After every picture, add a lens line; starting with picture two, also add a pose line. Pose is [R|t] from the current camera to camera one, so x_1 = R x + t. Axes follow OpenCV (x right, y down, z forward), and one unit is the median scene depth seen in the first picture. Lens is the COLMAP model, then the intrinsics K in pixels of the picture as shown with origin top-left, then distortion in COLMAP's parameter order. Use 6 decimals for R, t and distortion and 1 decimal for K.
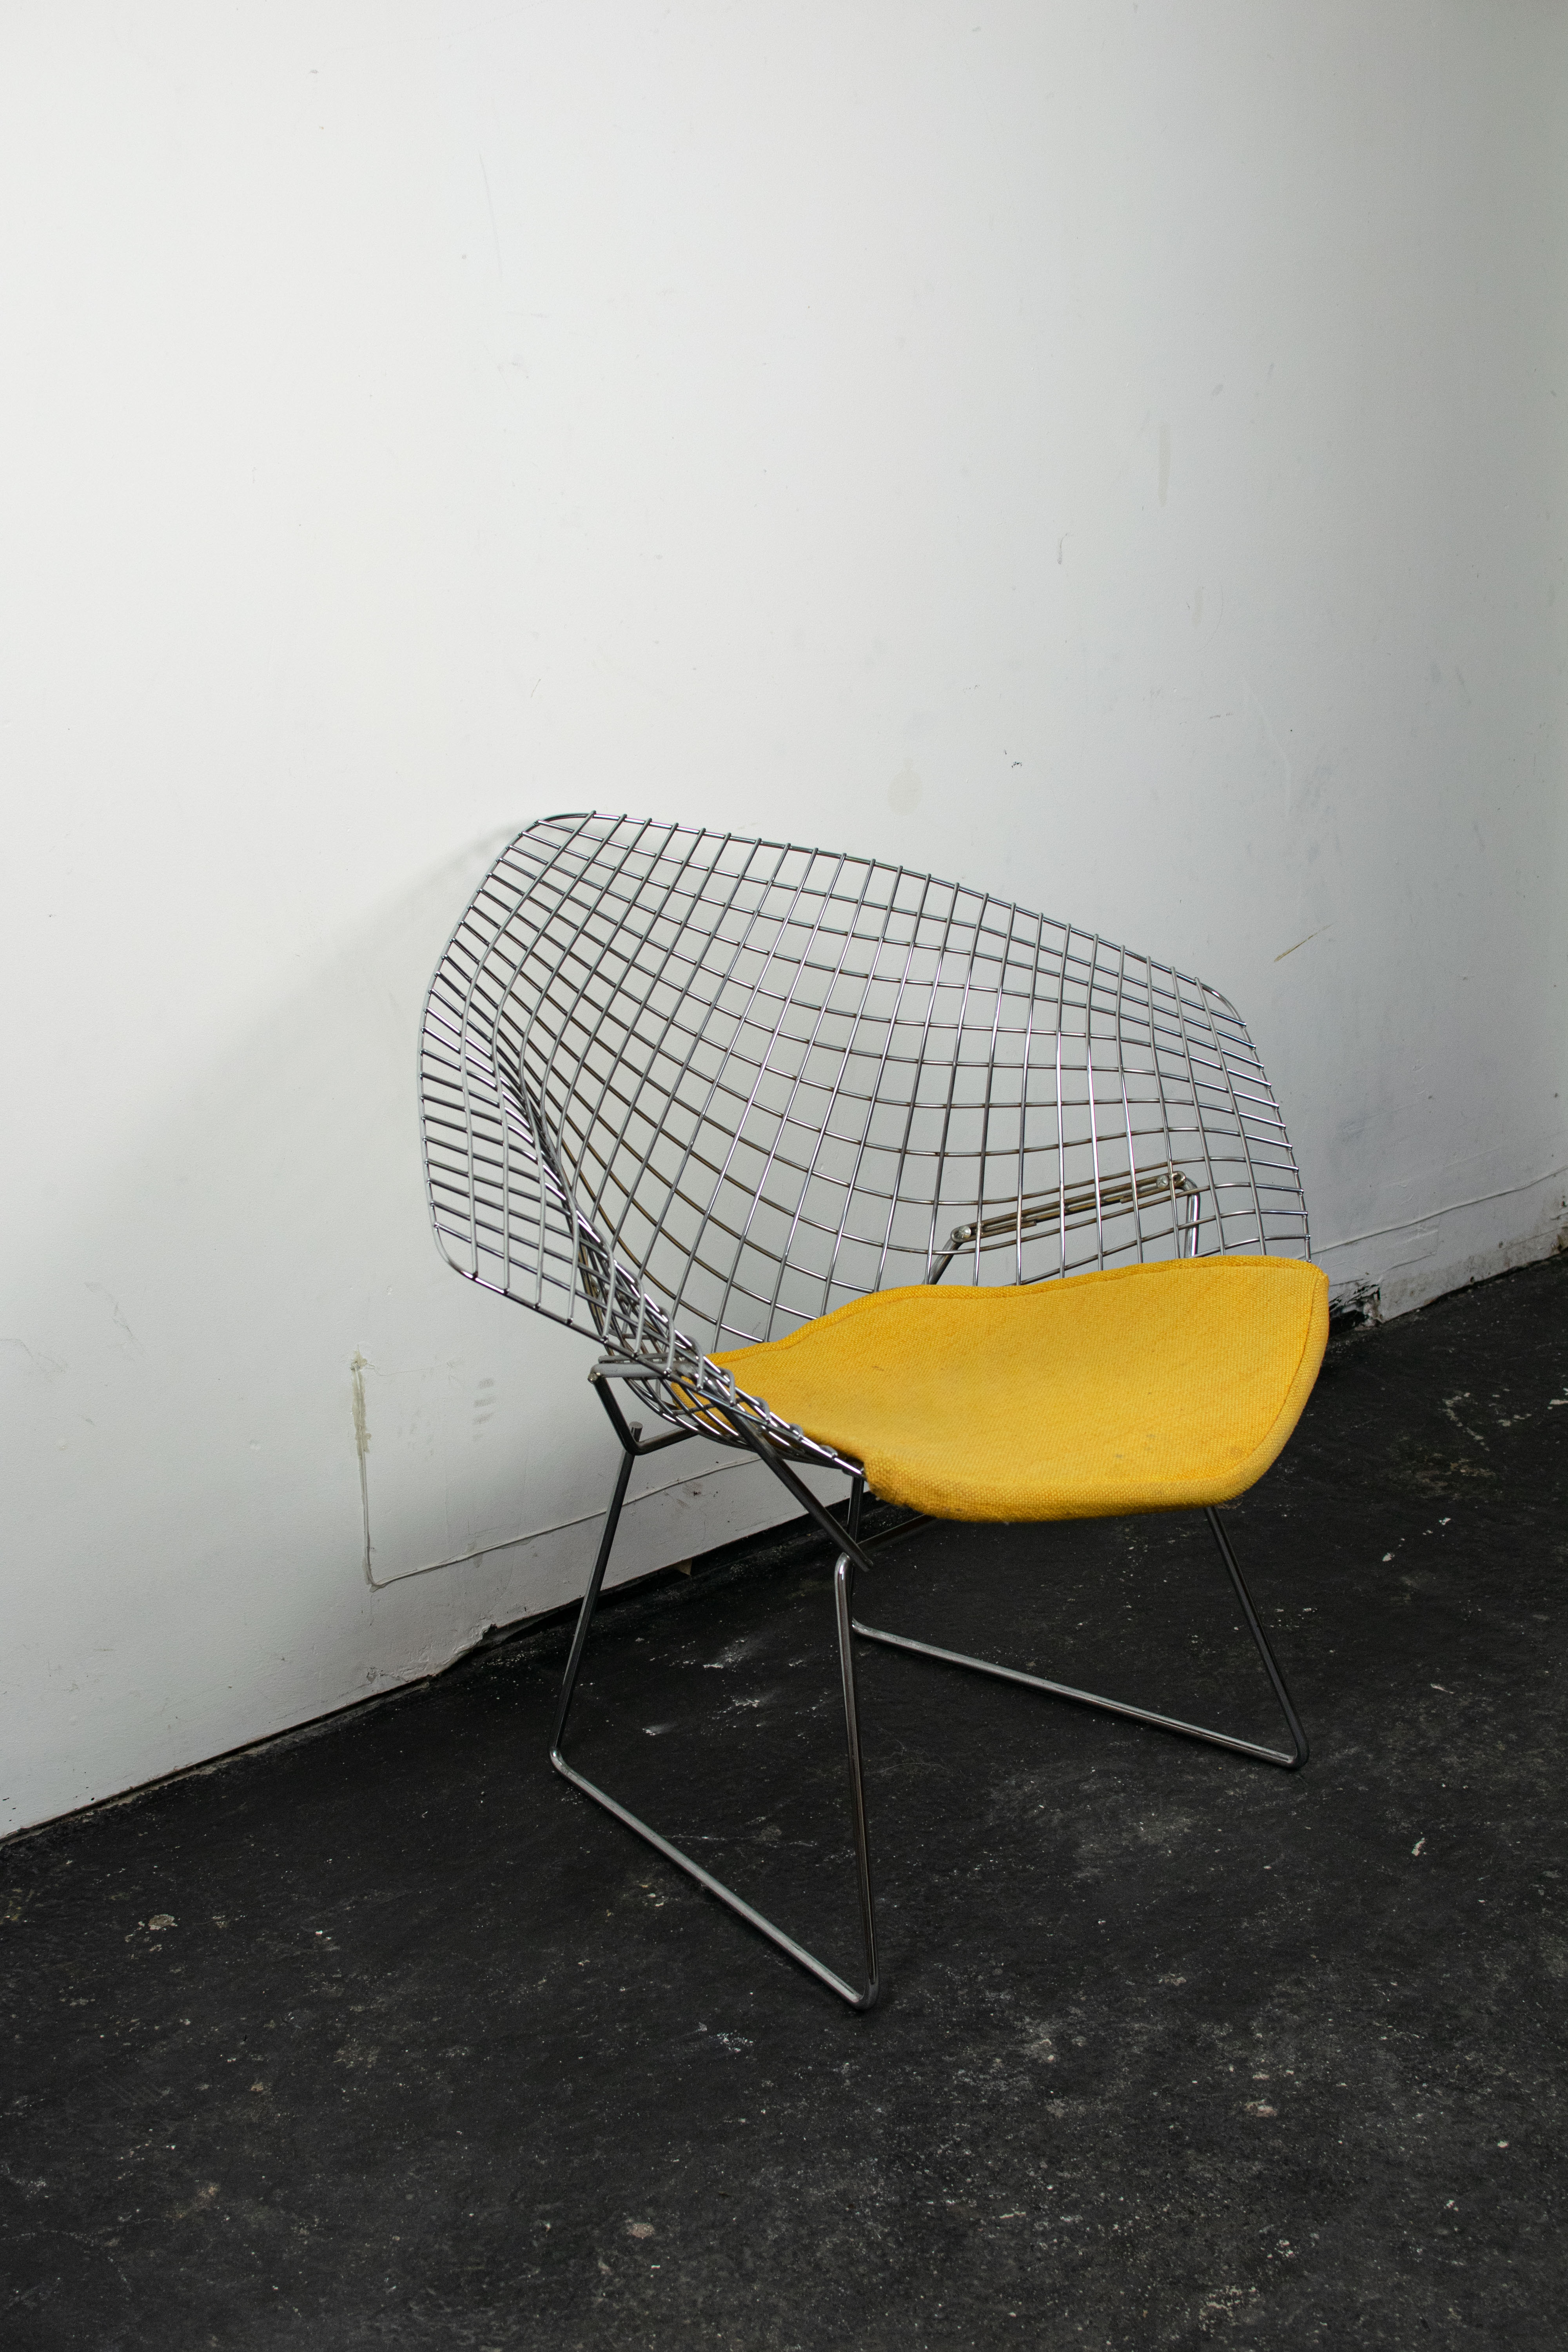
lens RADIAL K [[3586.1, 0, 790.5], [0, 3586.1, 1190.7], [0, 0, 1]] dist [-0.174851, 0.000000]
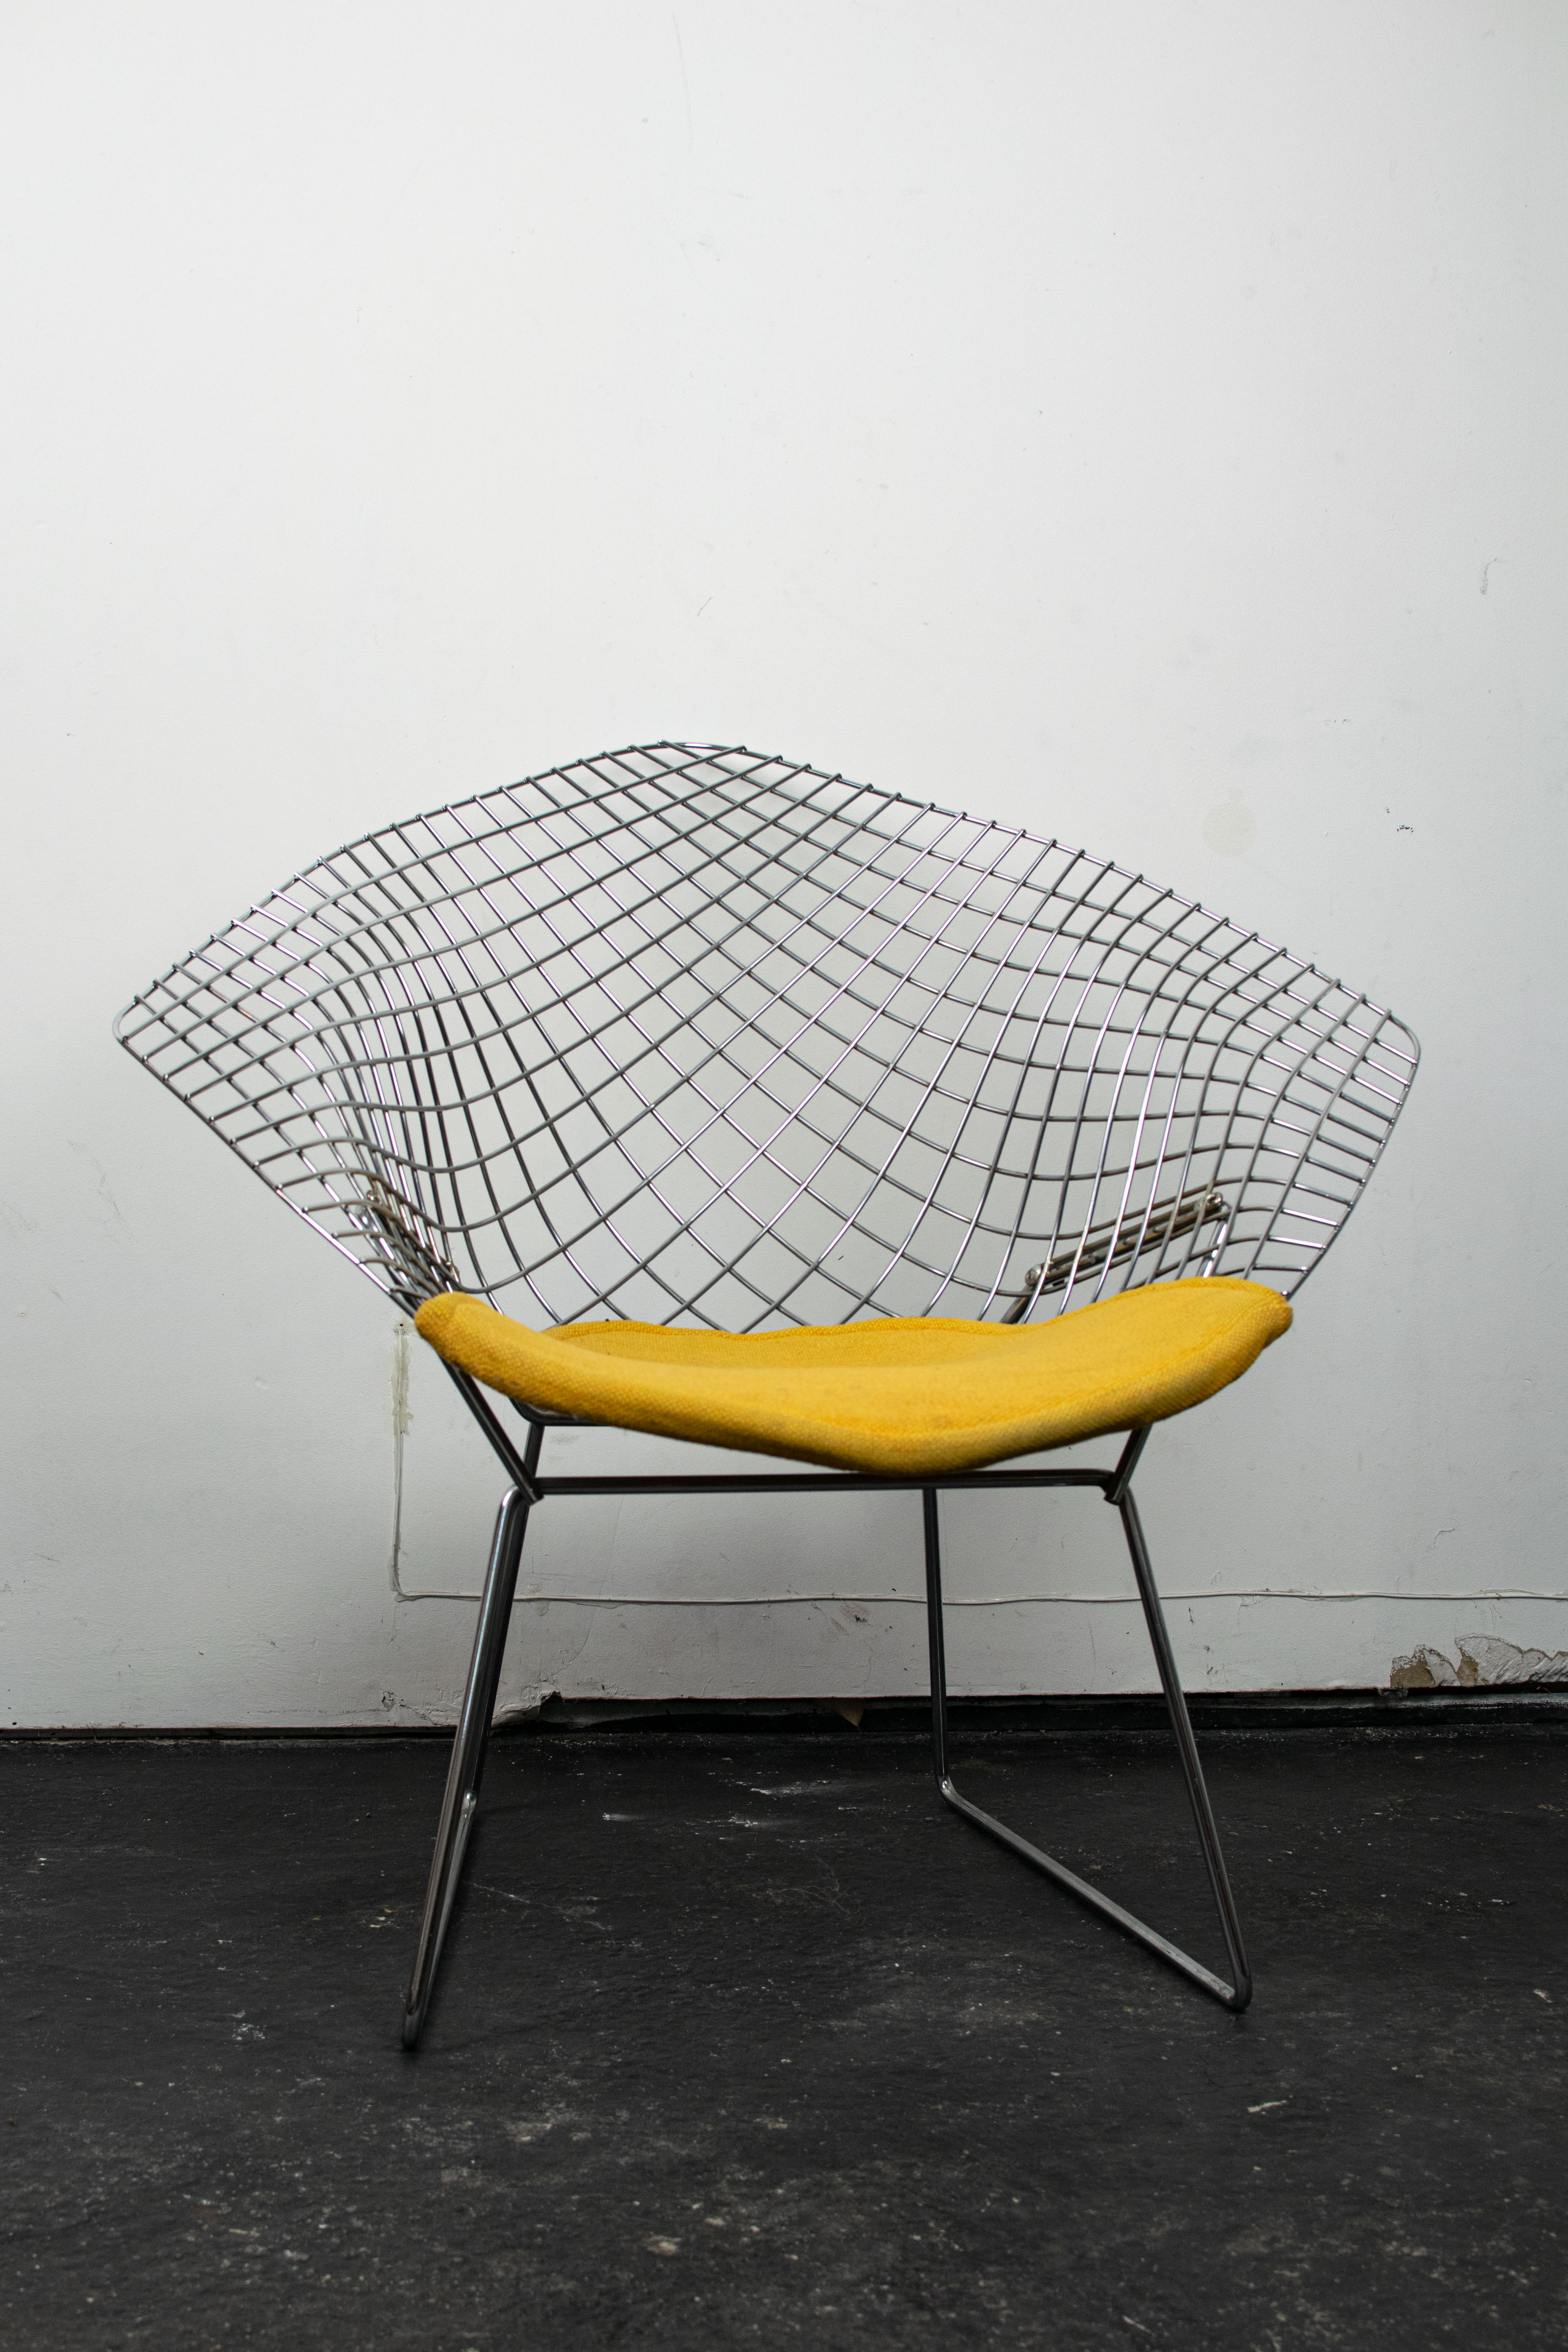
lens RADIAL K [[3586.1, 0, 801.5], [0, 3586.1, 1200.4], [0, 0, 1]] dist [-0.174851, 0.000000]
pose [[0.838123, 0.110326, -0.534207, 0.452026], [-0.222037, 0.963530, -0.149365, 0.133726], [0.498246, 0.243800, 0.832053, 0.307406]]
